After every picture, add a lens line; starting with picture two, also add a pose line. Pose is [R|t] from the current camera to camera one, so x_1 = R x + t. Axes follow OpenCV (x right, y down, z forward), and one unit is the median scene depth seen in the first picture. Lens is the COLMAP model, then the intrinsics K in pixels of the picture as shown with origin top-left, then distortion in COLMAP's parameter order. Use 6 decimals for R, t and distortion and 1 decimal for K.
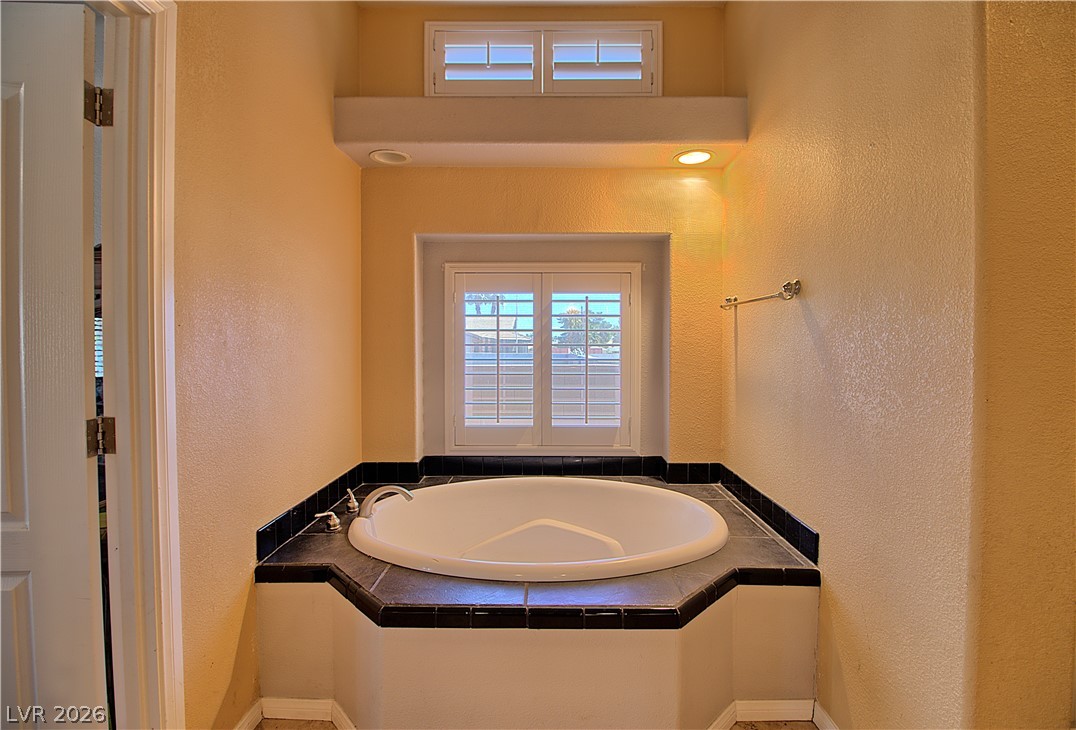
lens RADIAL K [[512.8, 0, 538.4], [0, 512.8, 349.2], [0, 0, 1]] dist [-0.000629, -0.000011]
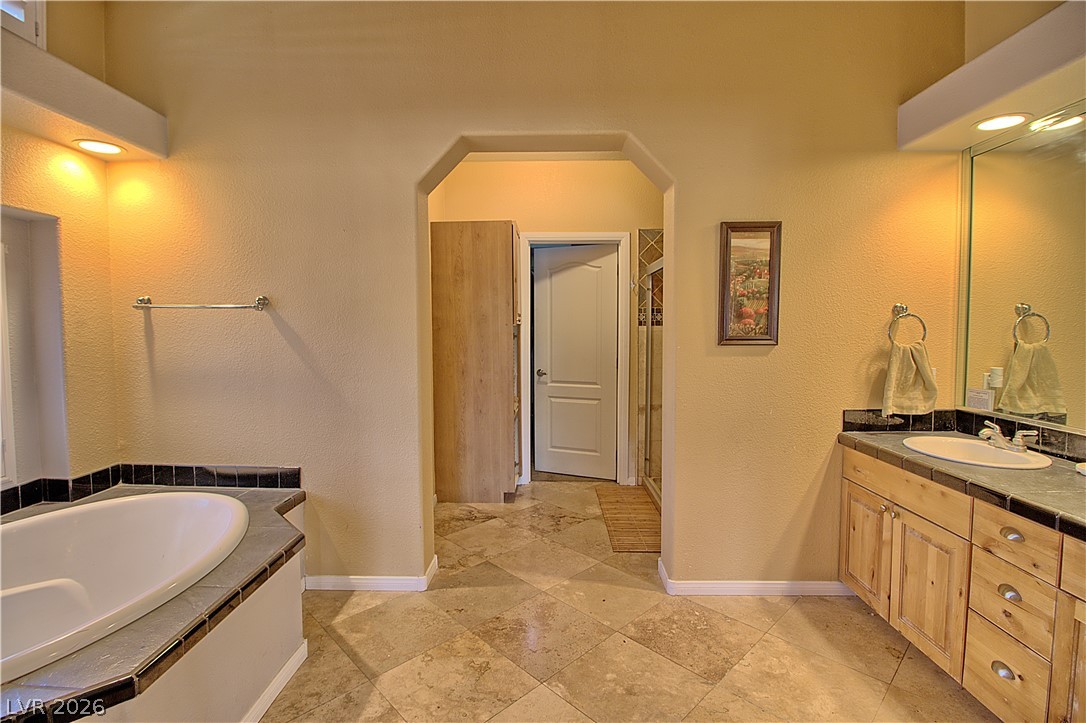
lens RADIAL K [[475.4, 0, 543.0], [0, 475.4, 361.5], [0, 0, 1]] dist [-0.013397, 0.000133]
pose [[-0.000917, -0.054263, 0.998526, -0.585705], [0.012439, 0.998449, 0.054270, -0.015989], [-0.999922, 0.012471, -0.000240, 0.197127]]
